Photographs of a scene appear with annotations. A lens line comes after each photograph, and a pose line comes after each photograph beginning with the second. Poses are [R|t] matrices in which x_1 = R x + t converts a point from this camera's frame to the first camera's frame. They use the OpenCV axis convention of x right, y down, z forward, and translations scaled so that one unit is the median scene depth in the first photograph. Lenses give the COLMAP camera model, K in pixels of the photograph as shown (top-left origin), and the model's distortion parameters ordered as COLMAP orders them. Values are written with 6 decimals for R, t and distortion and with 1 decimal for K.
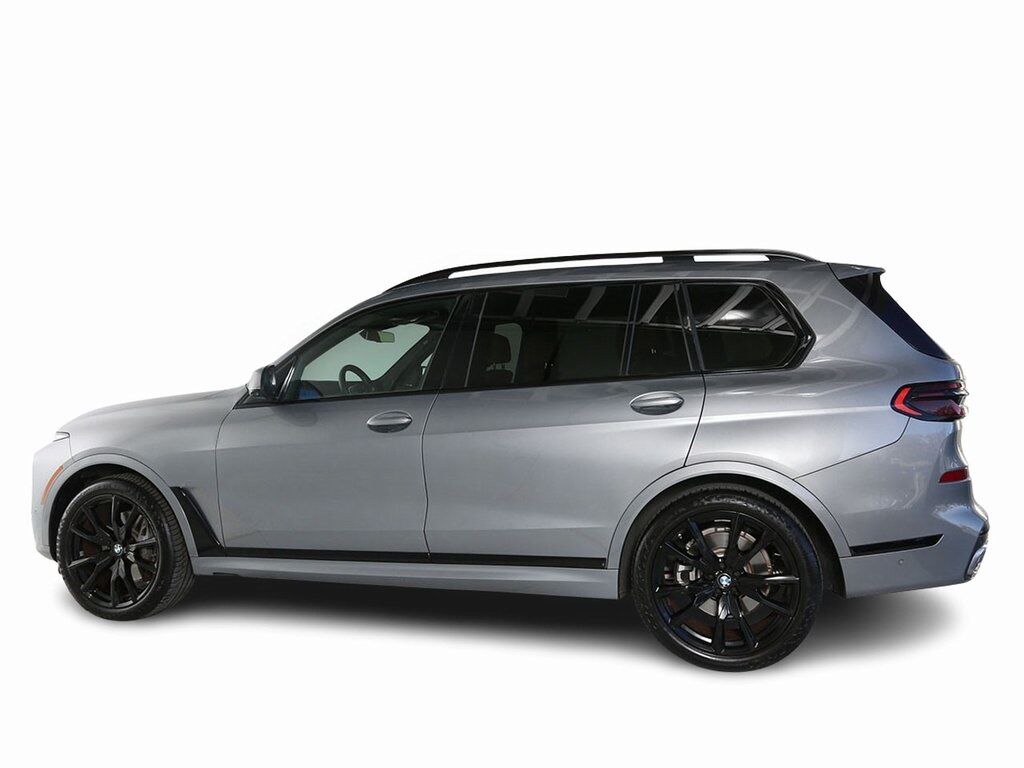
lens RADIAL K [[650.1, 0, 503.1], [0, 650.1, 389.8], [0, 0, 1]] dist [-0.033450, 0.004267]
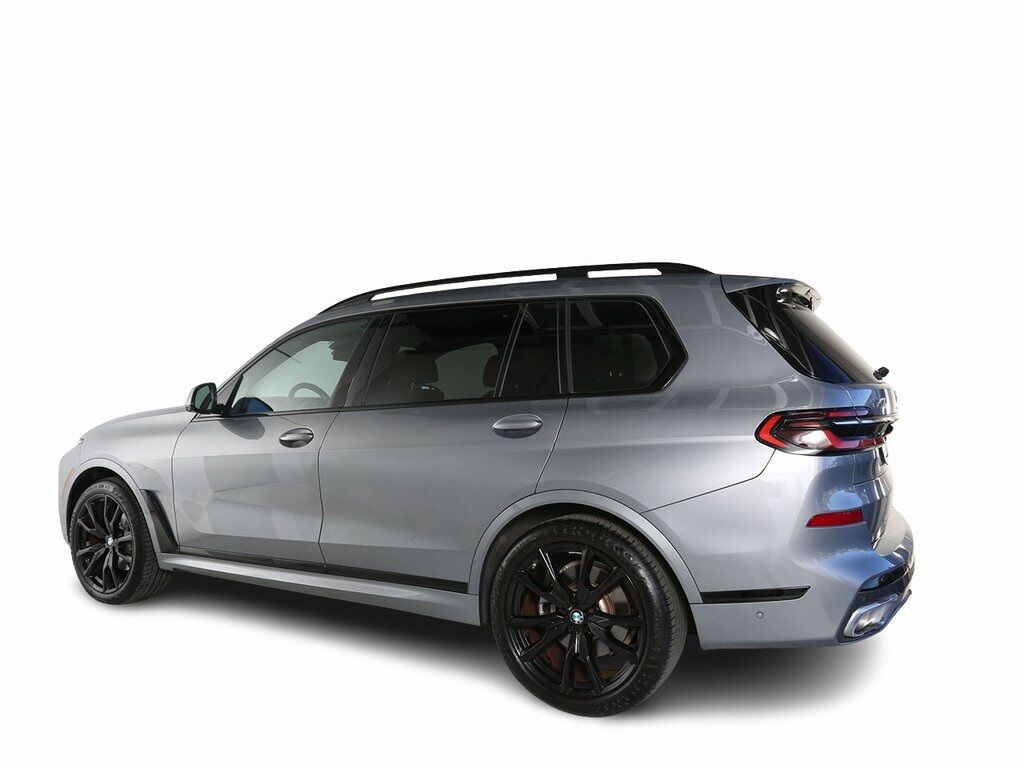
lens RADIAL K [[650.1, 0, 501.2], [0, 650.1, 380.7], [0, 0, 1]] dist [-0.033450, 0.004267]
pose [[0.974030, 0.003328, -0.226397, 0.393300], [-0.007982, 0.999775, -0.019645, -0.026066], [0.226280, 0.020941, 0.973837, 0.042053]]
